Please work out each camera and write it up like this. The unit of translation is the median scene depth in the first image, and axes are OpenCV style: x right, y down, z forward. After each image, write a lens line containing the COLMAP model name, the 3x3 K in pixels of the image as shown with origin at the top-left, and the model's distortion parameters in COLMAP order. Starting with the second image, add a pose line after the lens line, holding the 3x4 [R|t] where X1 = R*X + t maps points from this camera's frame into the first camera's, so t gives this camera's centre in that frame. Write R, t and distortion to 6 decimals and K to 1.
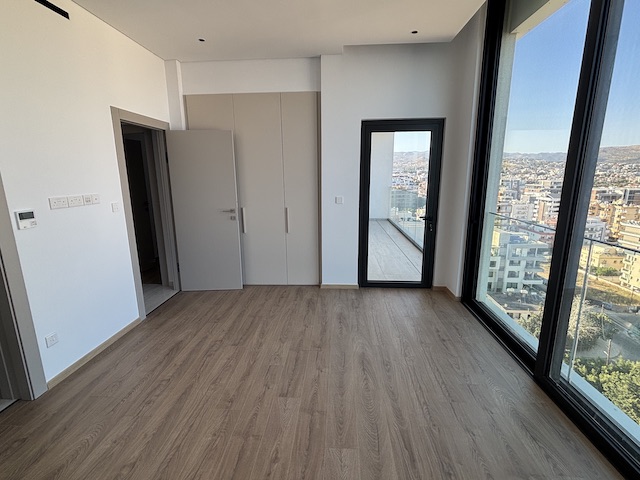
lens RADIAL K [[302.4, 0, 321.6], [0, 302.4, 236.0], [0, 0, 1]] dist [0.002696, 0.000215]
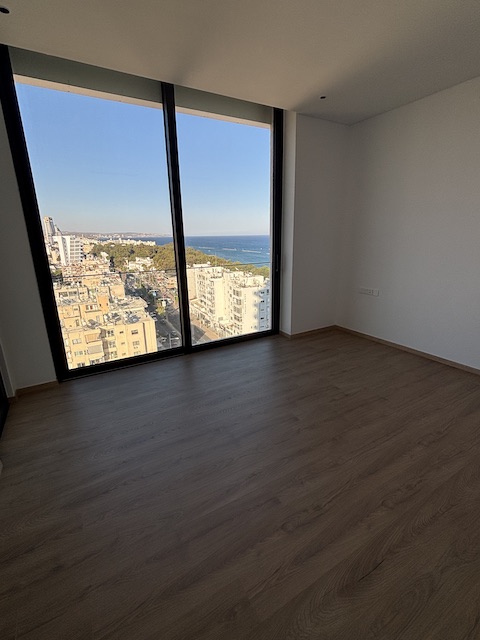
lens RADIAL K [[302.4, 0, 243.1], [0, 302.4, 322.5], [0, 0, 1]] dist [0.002696, 0.000215]
pose [[-0.554237, -0.218538, 0.803158, -0.700246], [0.189502, 0.906448, 0.377413, -0.240964], [-0.810500, 0.361376, -0.460973, 1.256205]]
